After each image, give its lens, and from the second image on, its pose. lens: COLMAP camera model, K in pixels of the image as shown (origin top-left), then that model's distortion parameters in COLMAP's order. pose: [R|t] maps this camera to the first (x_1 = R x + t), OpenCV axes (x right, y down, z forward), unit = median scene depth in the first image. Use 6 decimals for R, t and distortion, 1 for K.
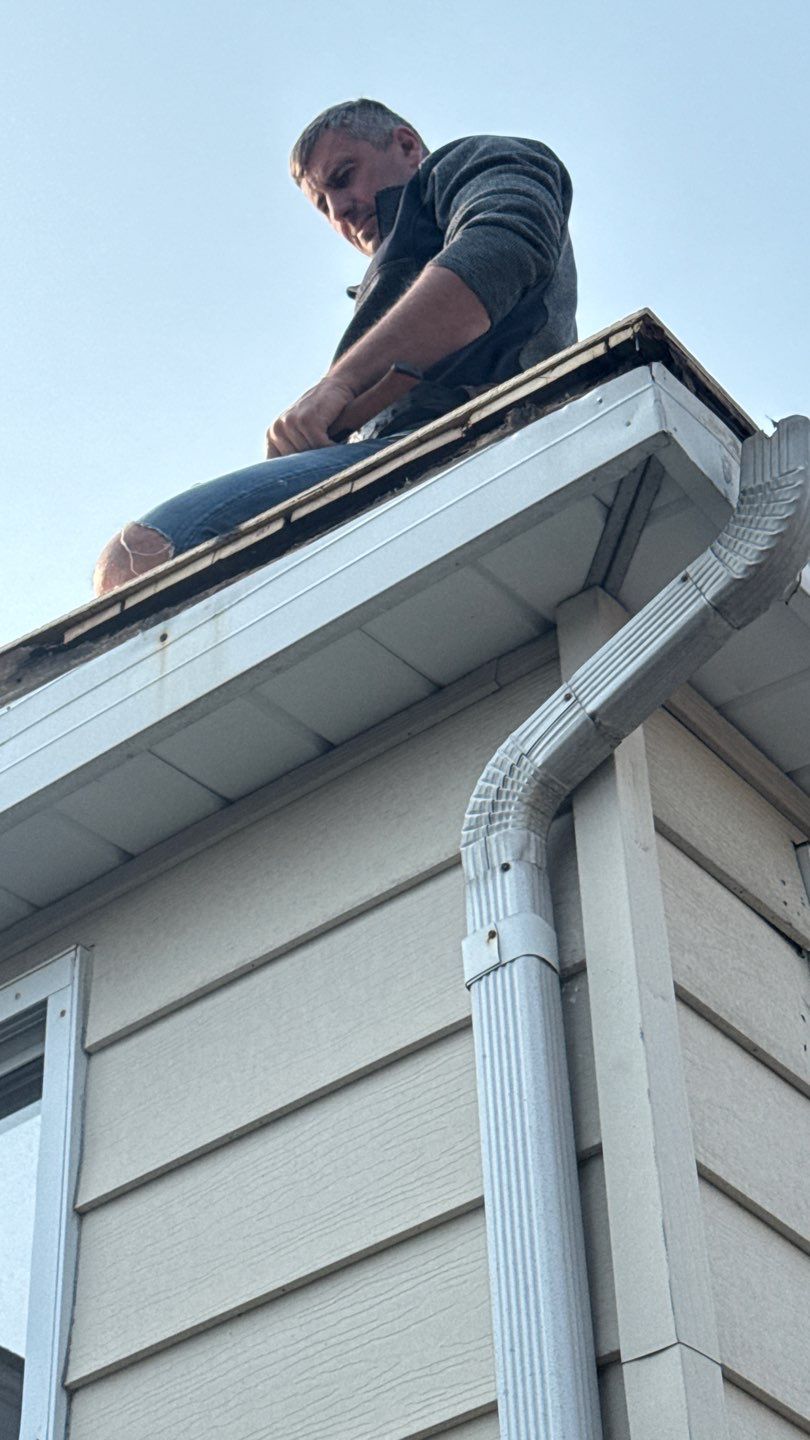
lens RADIAL K [[2596.5, 0, 405.7], [0, 2596.5, 687.5], [0, 0, 1]] dist [0.101913, 0.056059]
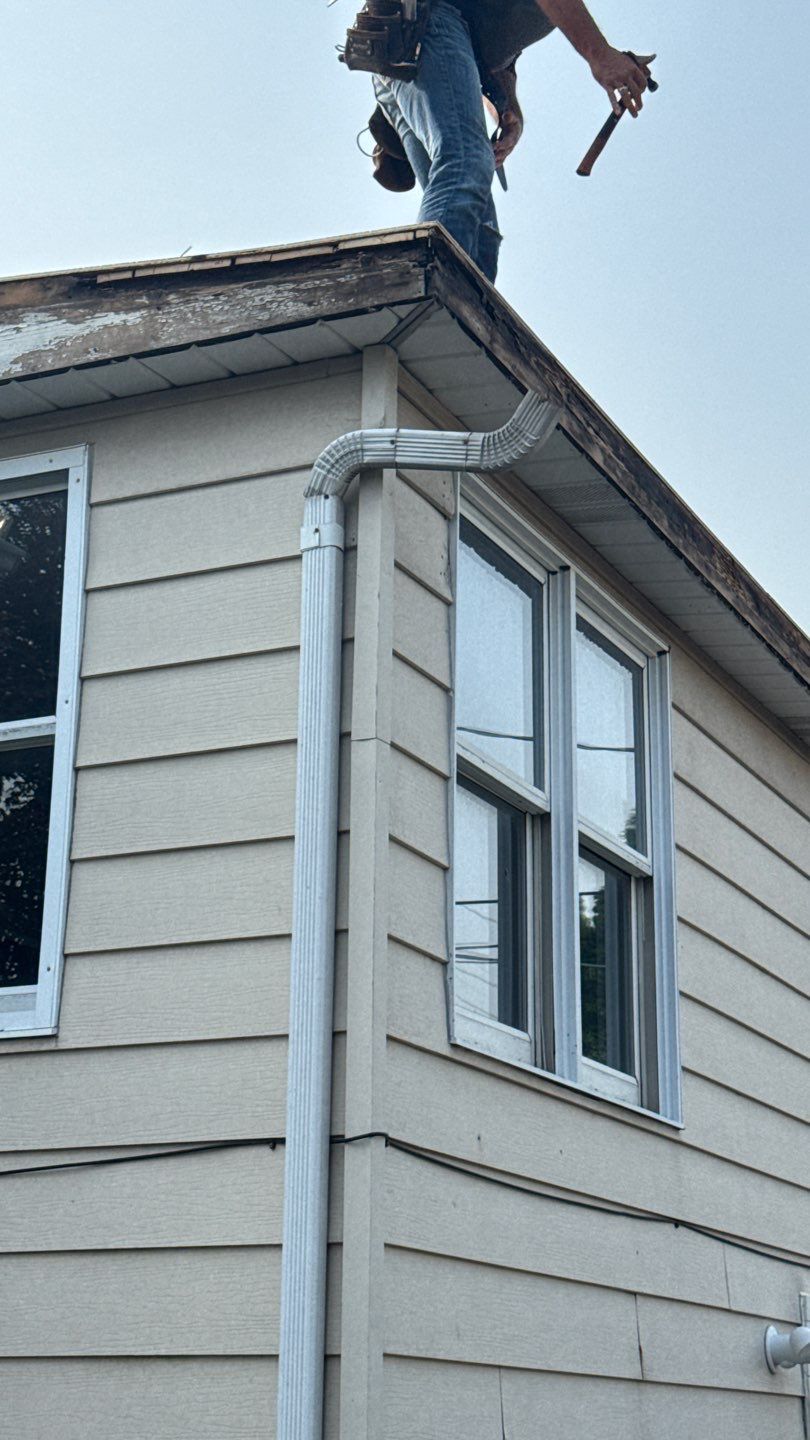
lens RADIAL K [[2596.5, 0, 405.7], [0, 2596.5, 687.5], [0, 0, 1]] dist [0.101913, 0.056059]
pose [[0.976862, 0.114659, 0.180540, -0.263696], [-0.178461, 0.902221, 0.392618, -0.634518], [-0.117869, -0.415753, 0.901807, -0.995649]]
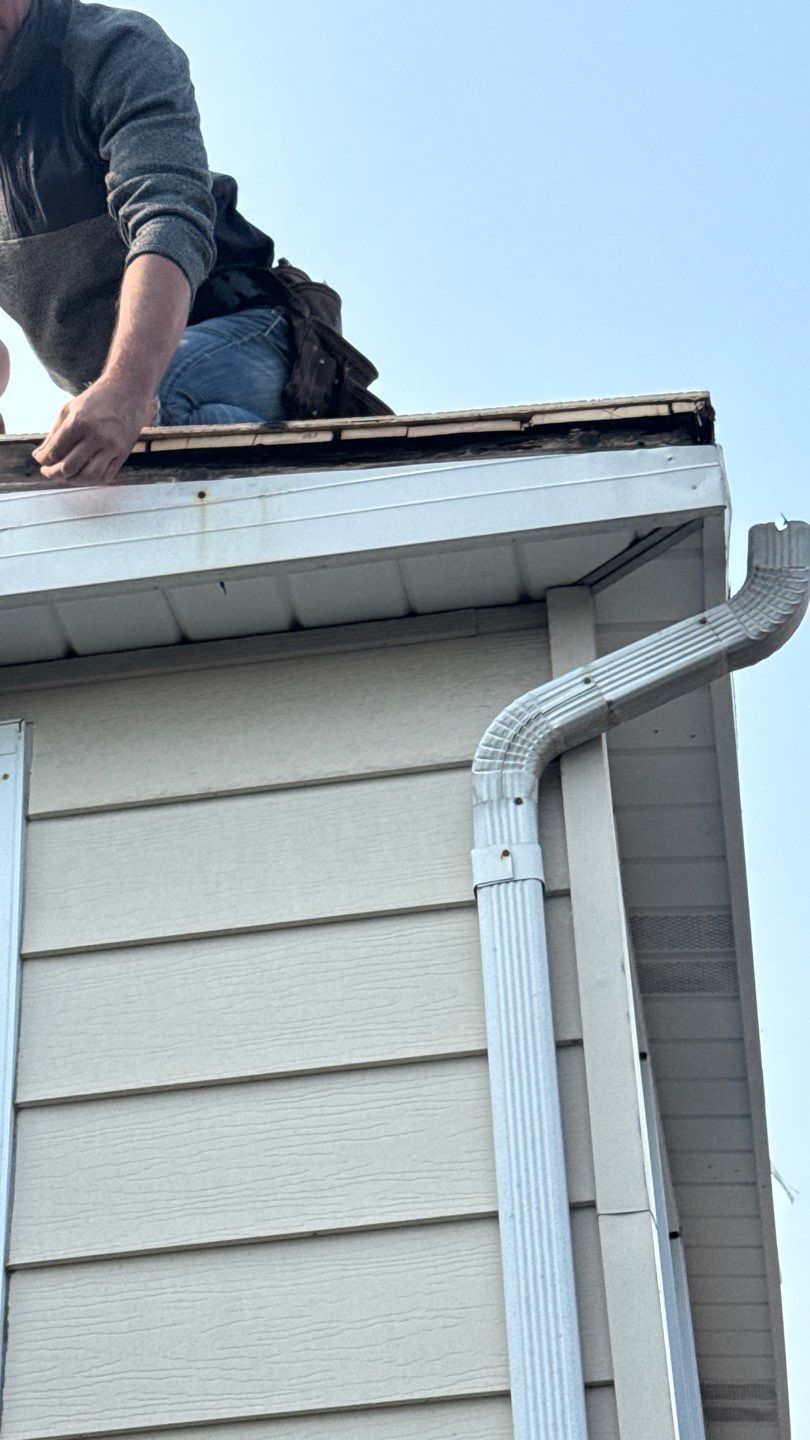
lens RADIAL K [[2596.5, 0, 405.7], [0, 2596.5, 687.5], [0, 0, 1]] dist [0.101913, 0.056059]
pose [[0.871523, 0.284347, 0.399494, -0.517136], [-0.322401, 0.946130, 0.029916, -0.002443], [-0.369467, -0.154869, 0.916248, -0.115929]]
